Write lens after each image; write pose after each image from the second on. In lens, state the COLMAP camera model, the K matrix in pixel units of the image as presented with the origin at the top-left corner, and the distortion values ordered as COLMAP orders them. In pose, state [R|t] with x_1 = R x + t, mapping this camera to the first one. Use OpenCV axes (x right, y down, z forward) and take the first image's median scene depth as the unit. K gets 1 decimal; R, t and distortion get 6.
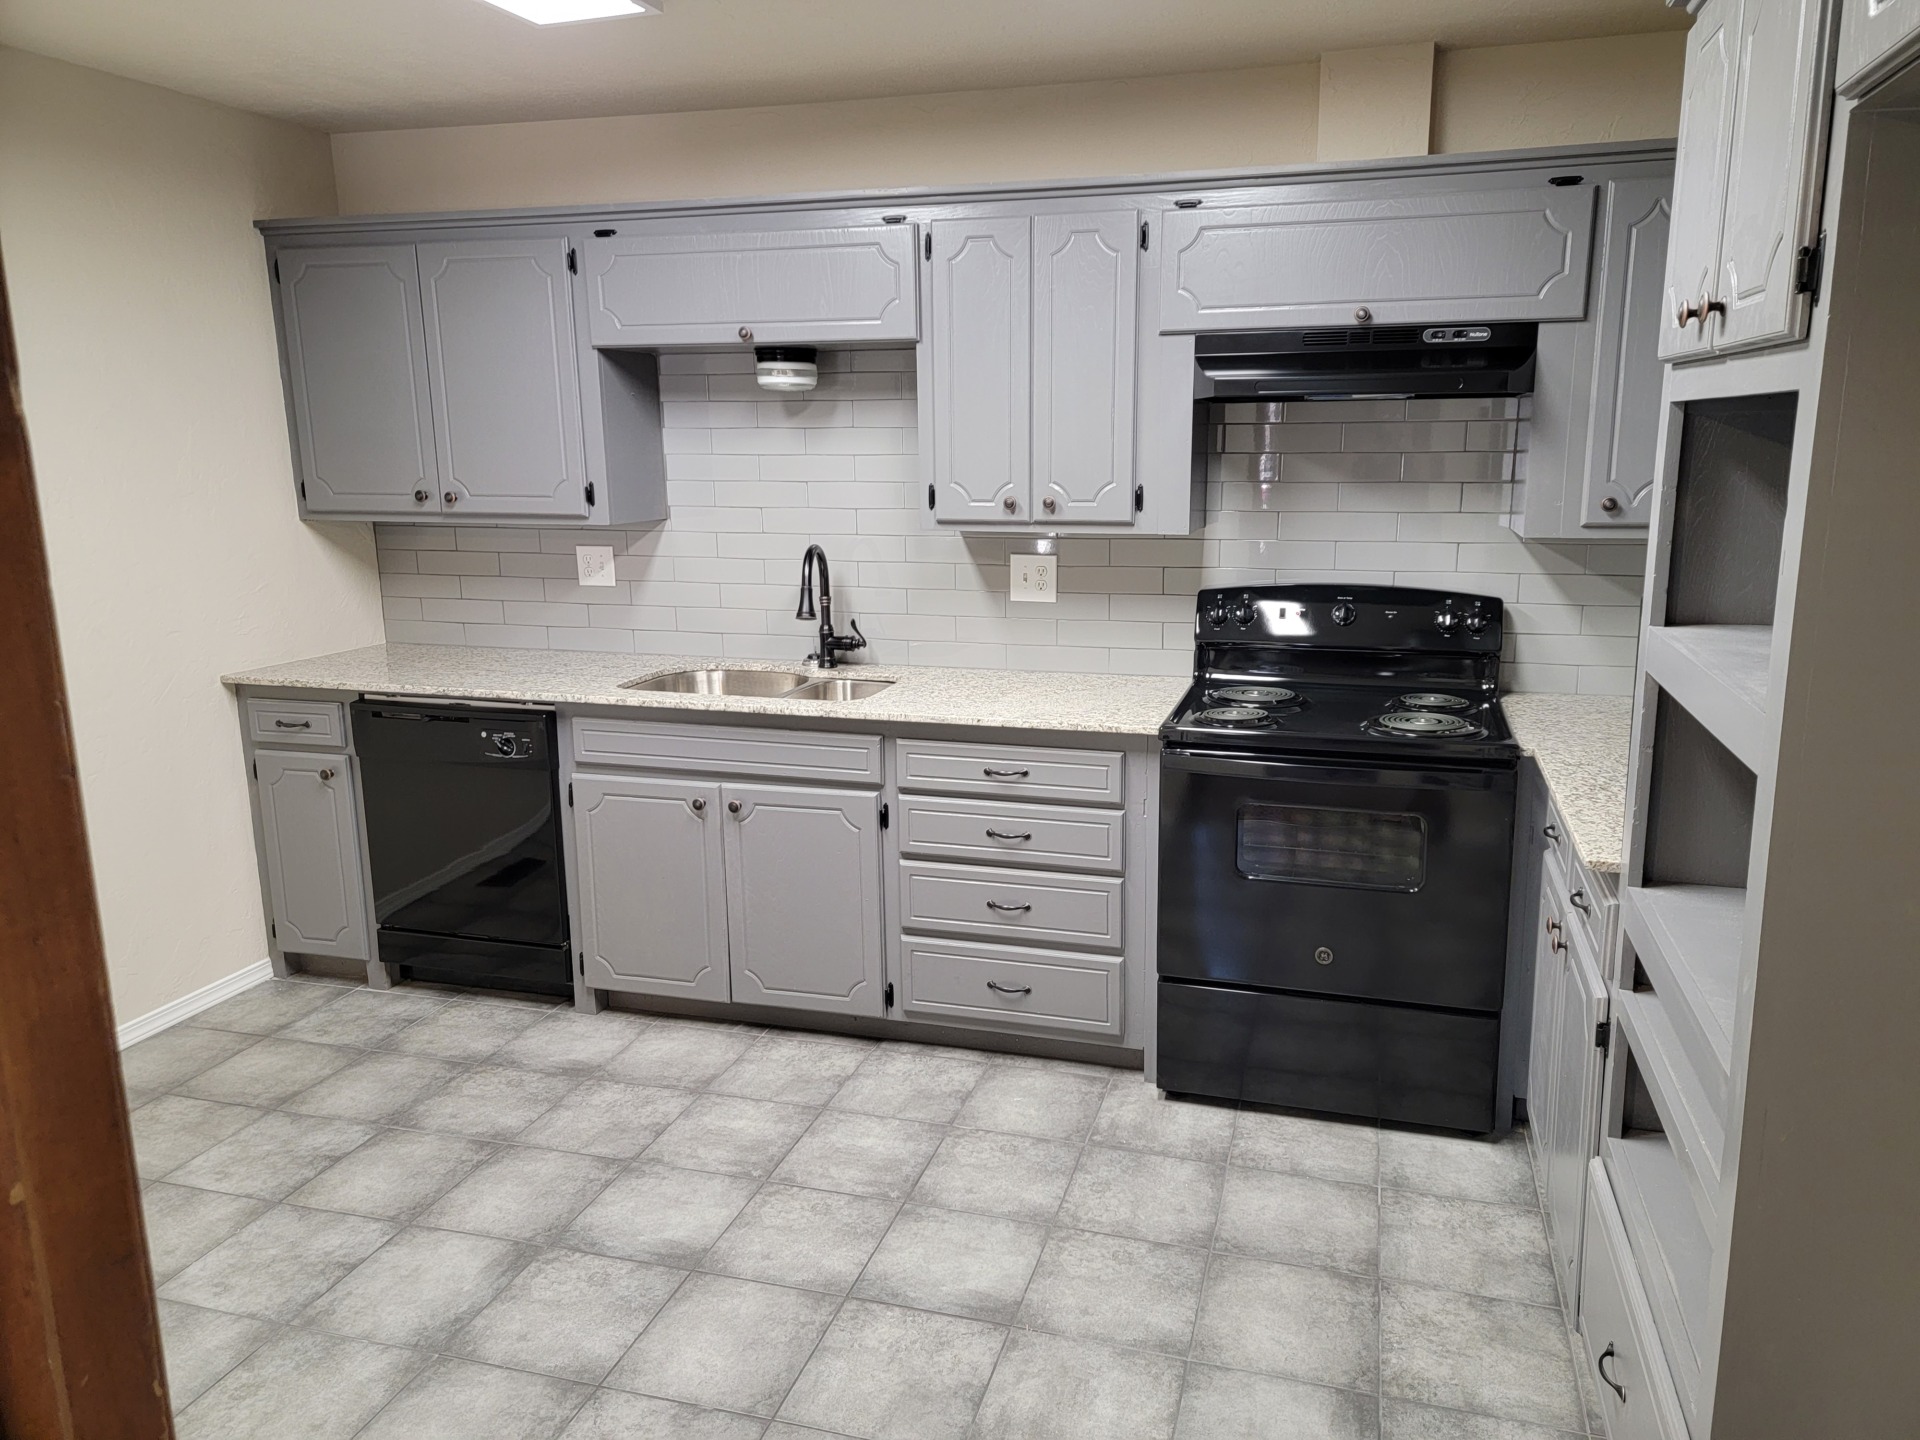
lens RADIAL K [[1317.2, 0, 995.2], [0, 1317.2, 725.2], [0, 0, 1]] dist [0.092218, -0.069103]
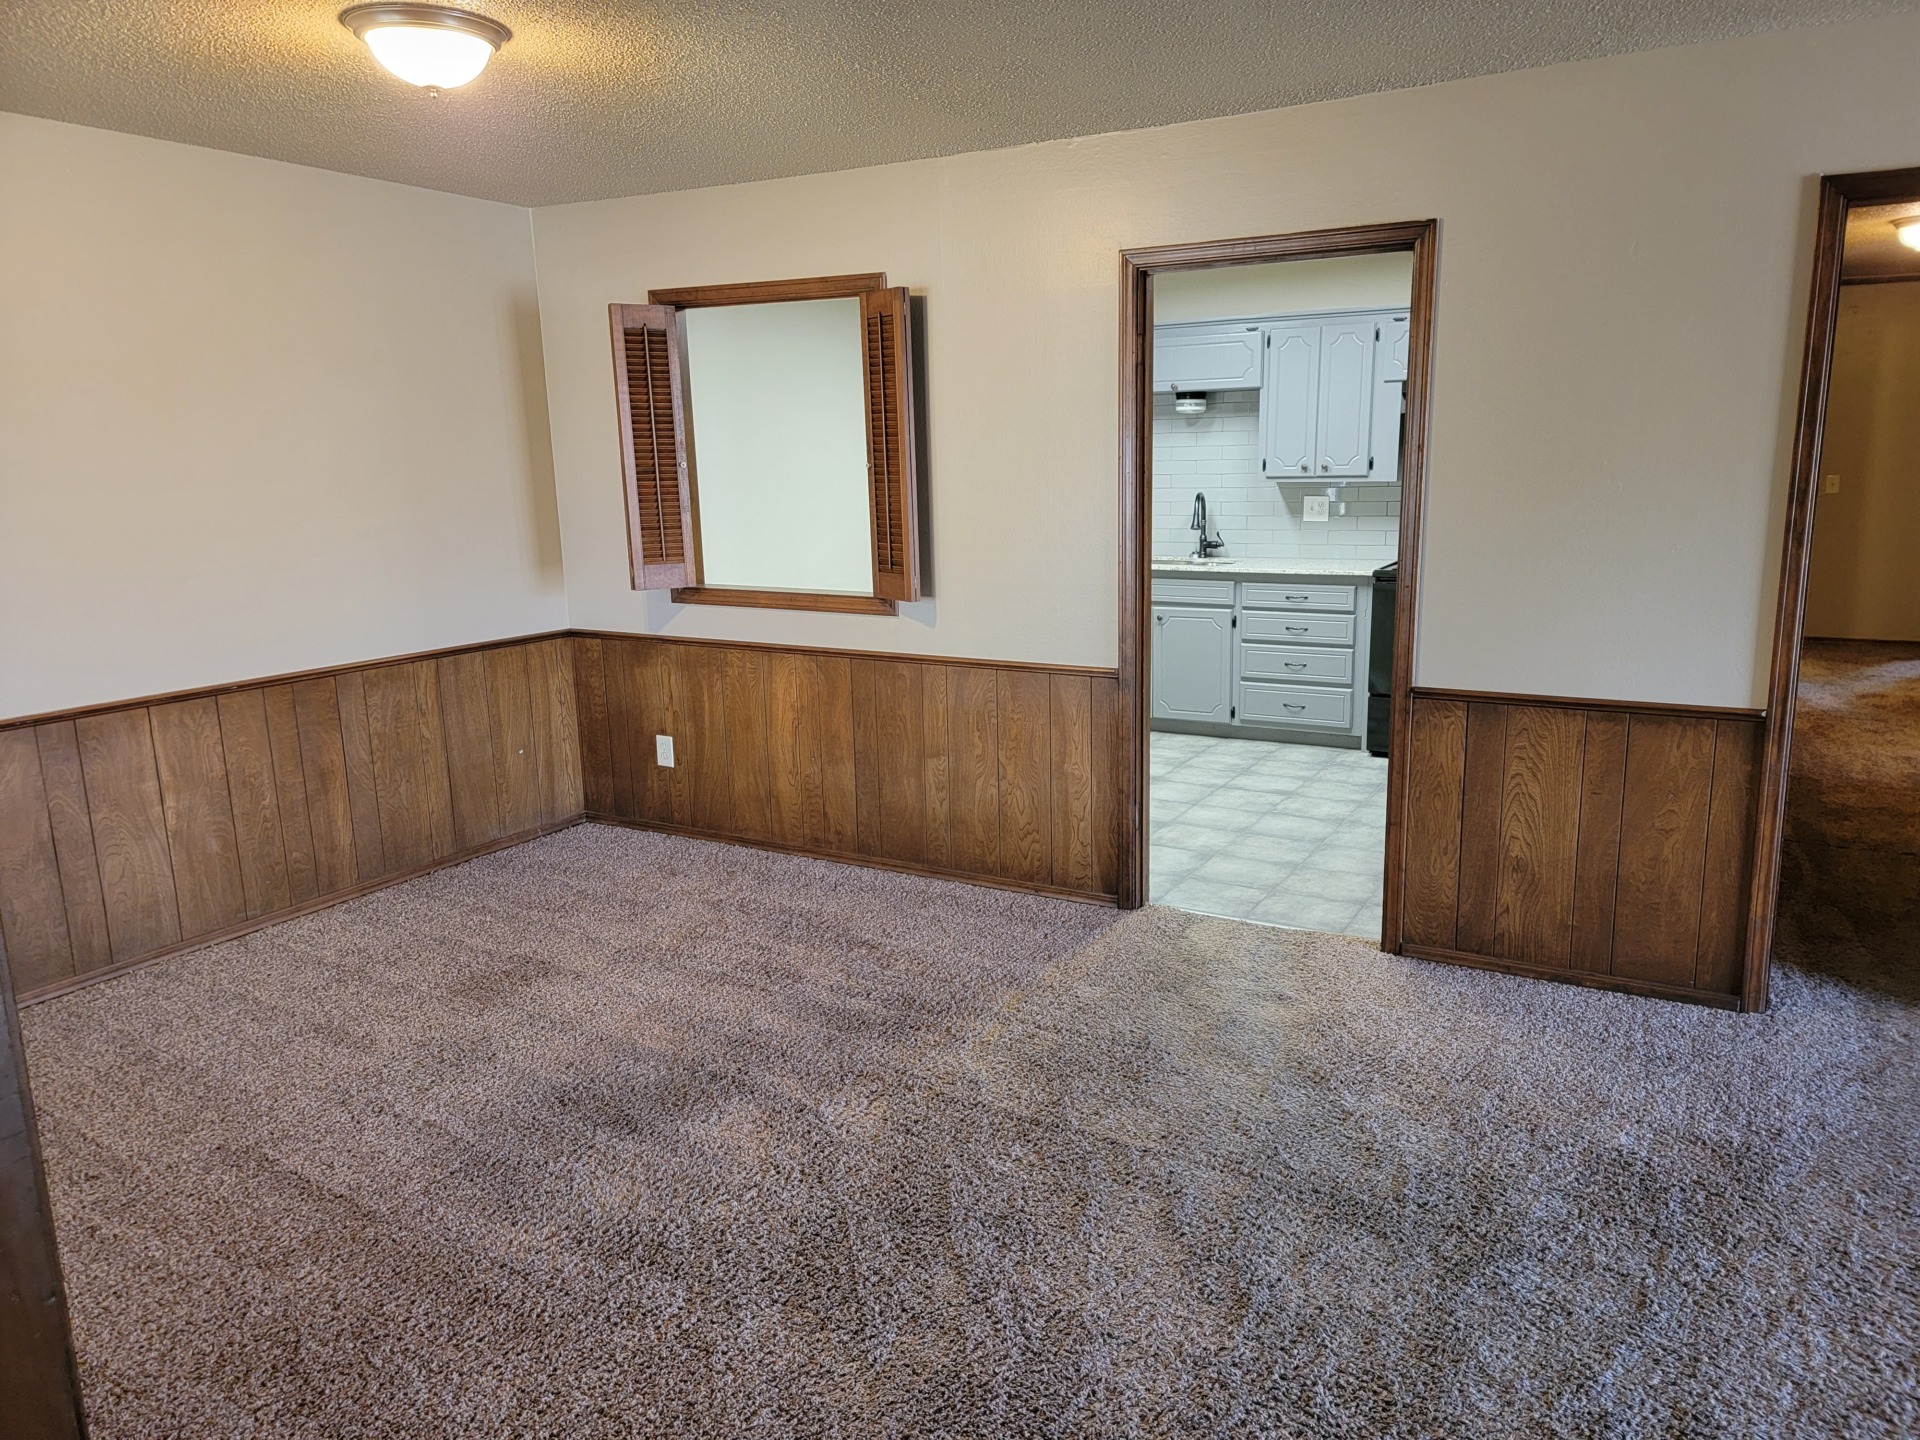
lens RADIAL K [[1317.2, 0, 995.2], [0, 1317.2, 725.2], [0, 0, 1]] dist [0.092218, -0.069103]
pose [[0.974669, 0.035511, -0.220813, 0.012583], [-0.036749, 0.999323, -0.001504, 0.243310], [0.220611, 0.009581, 0.975315, -1.064472]]
